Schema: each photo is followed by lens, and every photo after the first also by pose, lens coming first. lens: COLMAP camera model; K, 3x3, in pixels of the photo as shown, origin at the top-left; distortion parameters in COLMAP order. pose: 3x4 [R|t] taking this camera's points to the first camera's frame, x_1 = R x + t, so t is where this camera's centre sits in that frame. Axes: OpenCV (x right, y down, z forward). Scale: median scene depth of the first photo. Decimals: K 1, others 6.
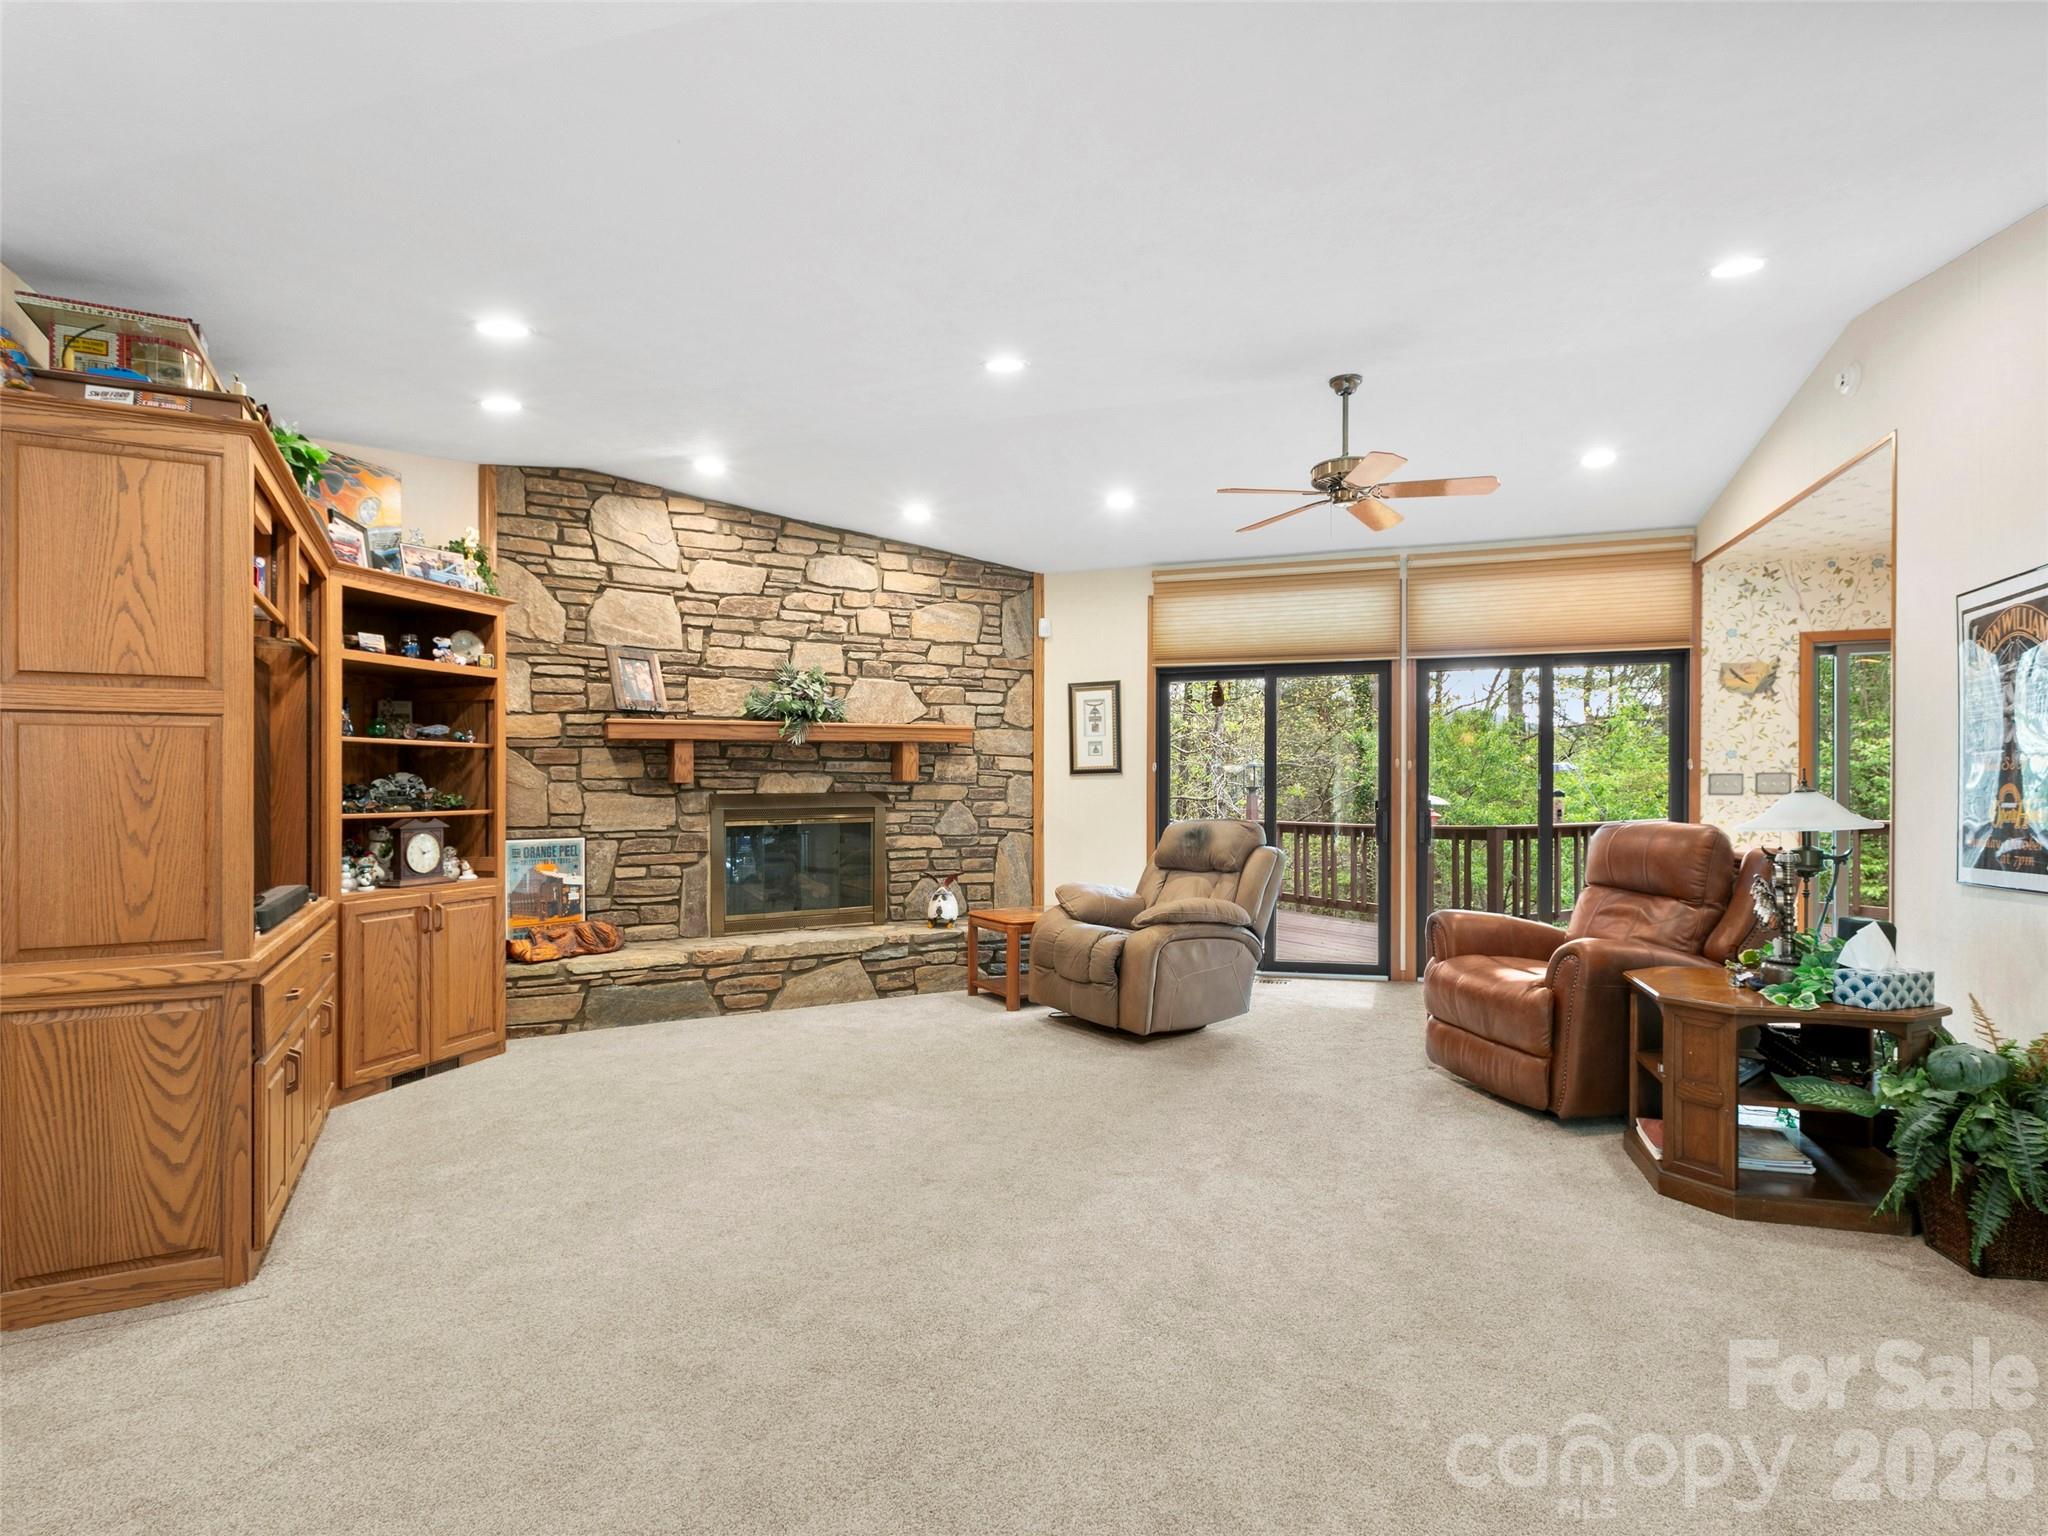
lens RADIAL K [[1031.2, 0, 1034.6], [0, 1031.2, 798.8], [0, 0, 1]] dist [0.001579, 0.000102]
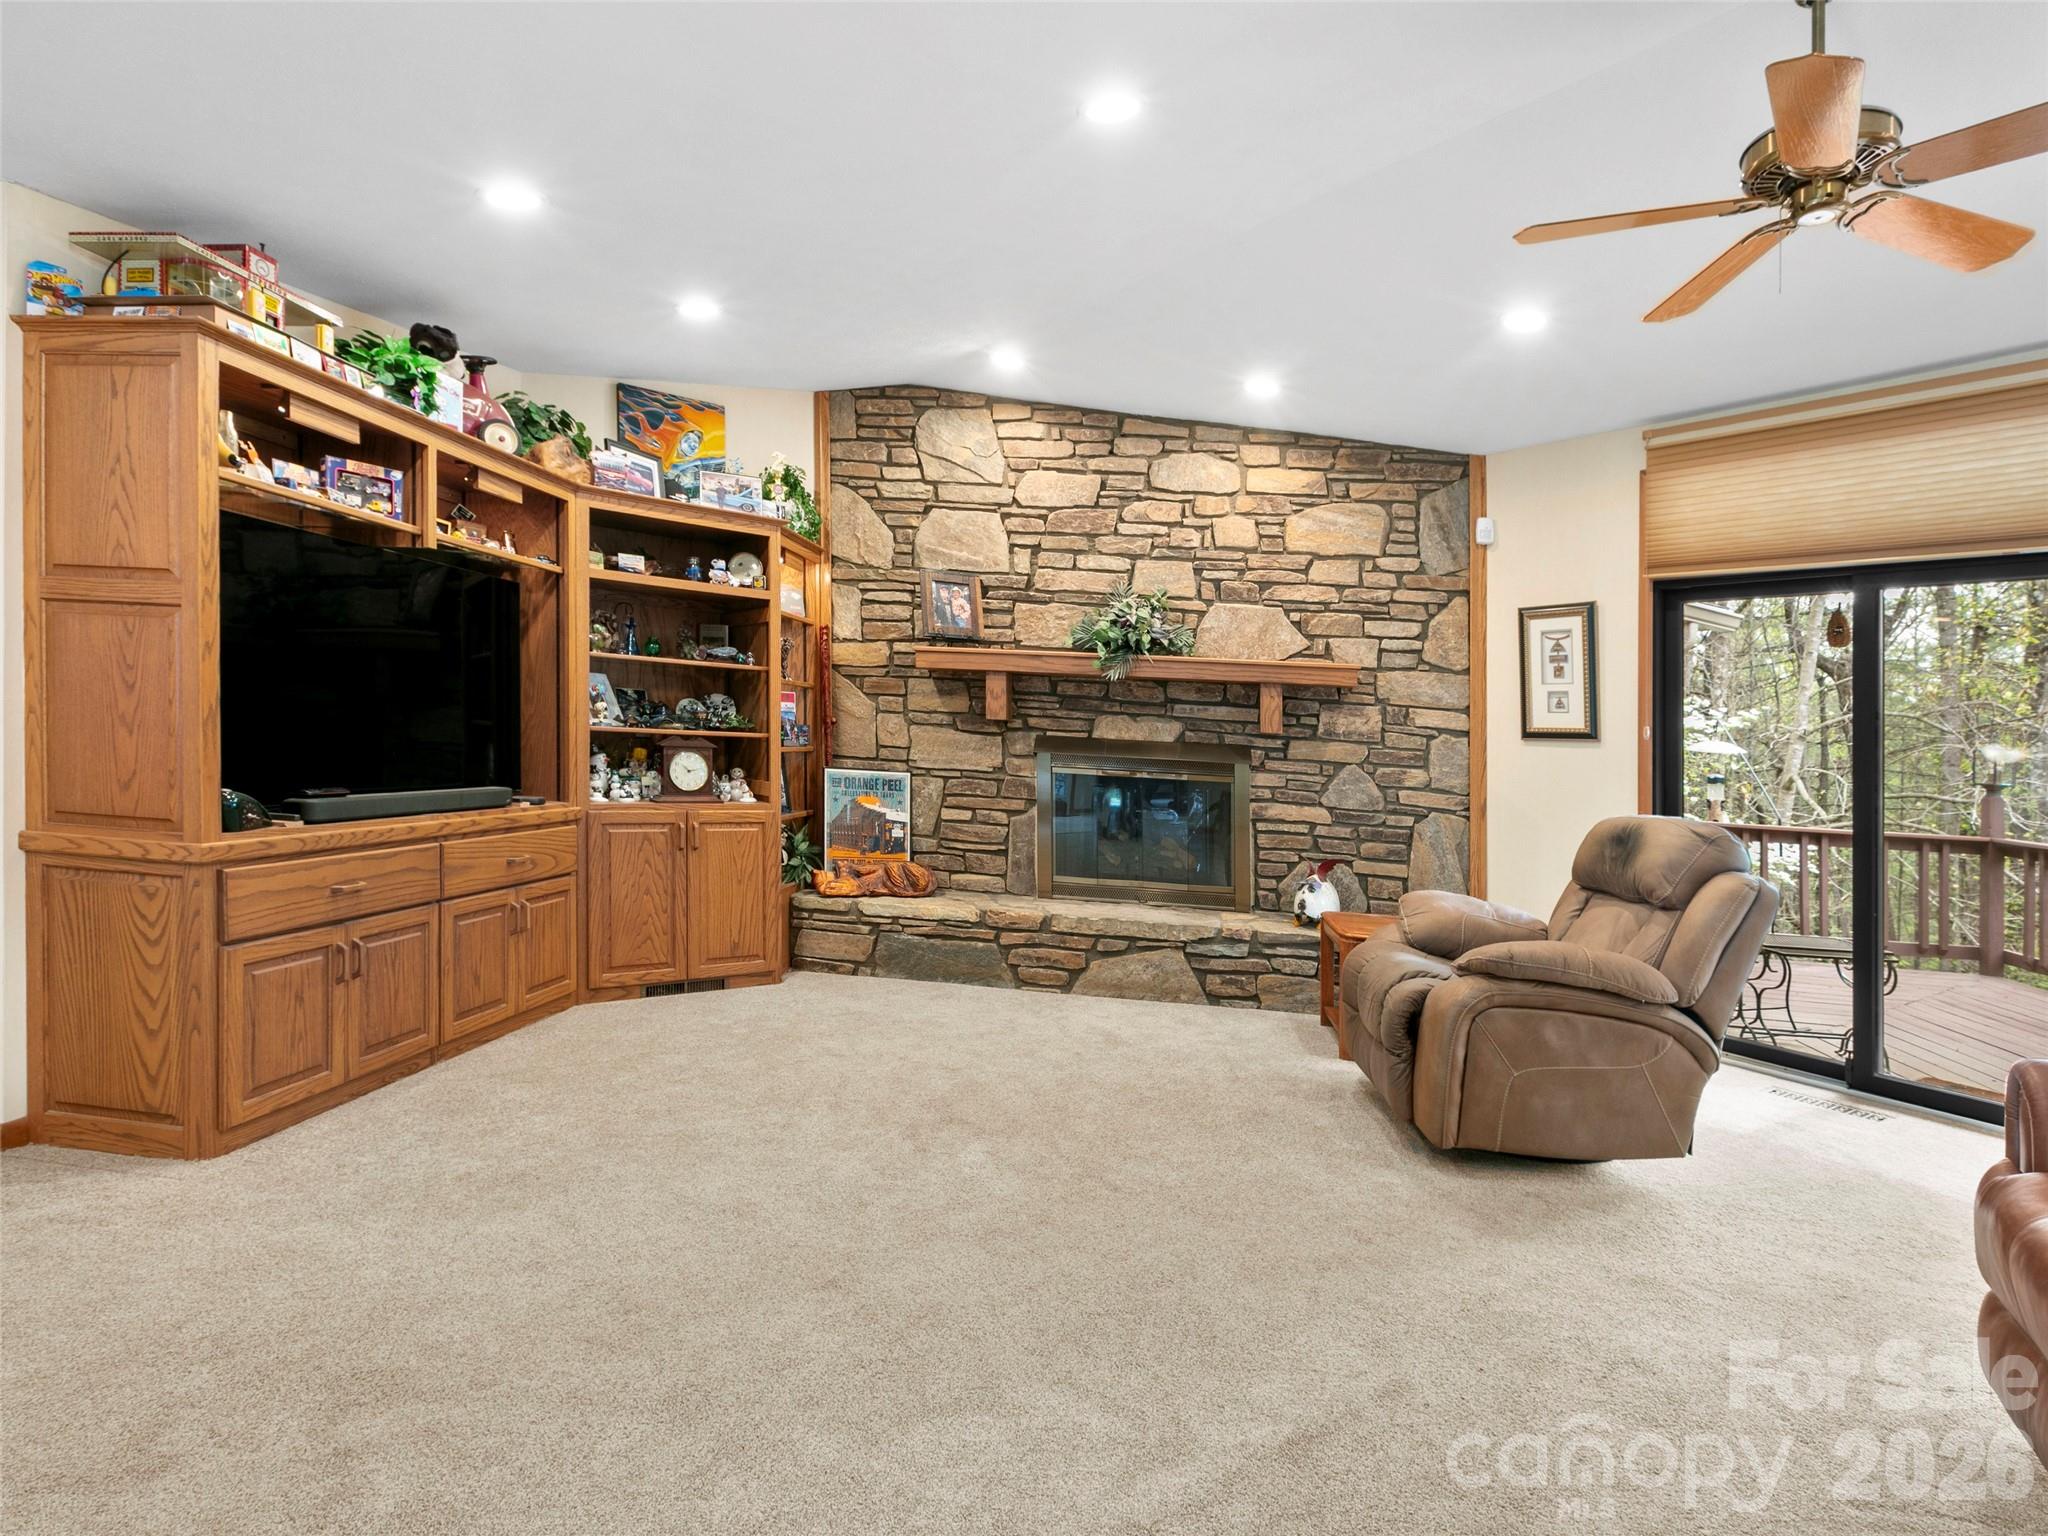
lens RADIAL K [[1068.1, 0, 1027.4], [0, 1068.1, 717.9], [0, 0, 1]] dist [-0.001567, 0.001312]
pose [[0.811600, 0.043585, -0.582585, 0.229214], [-0.066496, 0.997624, -0.018001, -0.002341], [0.580417, 0.053350, 0.812570, 0.269264]]
